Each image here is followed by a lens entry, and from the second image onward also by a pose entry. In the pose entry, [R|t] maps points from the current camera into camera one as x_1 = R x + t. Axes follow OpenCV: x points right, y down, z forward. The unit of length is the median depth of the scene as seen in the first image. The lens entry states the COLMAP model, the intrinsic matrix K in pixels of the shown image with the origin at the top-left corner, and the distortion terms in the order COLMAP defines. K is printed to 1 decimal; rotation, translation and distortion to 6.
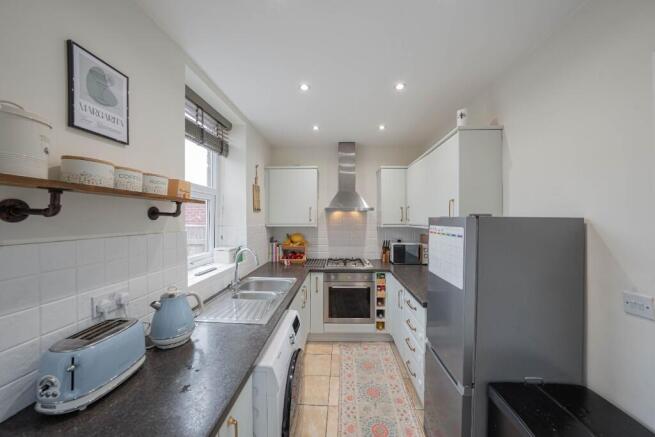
lens RADIAL K [[224.3, 0, 327.2], [0, 224.3, 219.5], [0, 0, 1]] dist [-0.015256, 0.002314]
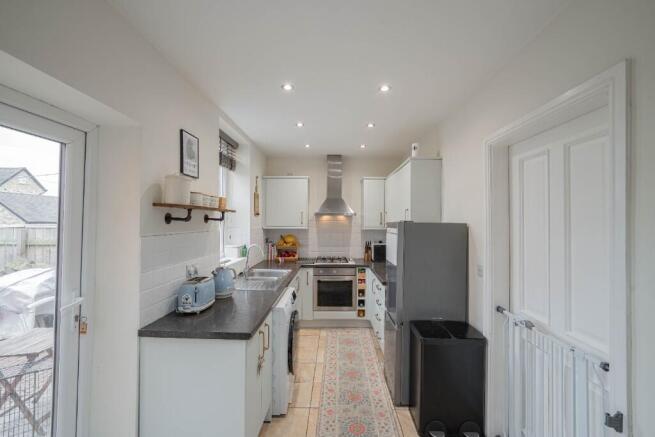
lens RADIAL K [[282.4, 0, 330.4], [0, 282.4, 220.8], [0, 0, 1]] dist [-0.000856, -0.000040]
pose [[0.999035, 0.006781, 0.043402, 0.010591], [-0.006543, 0.999963, -0.005609, -0.004695], [-0.043439, 0.005319, 0.999042, -0.659787]]
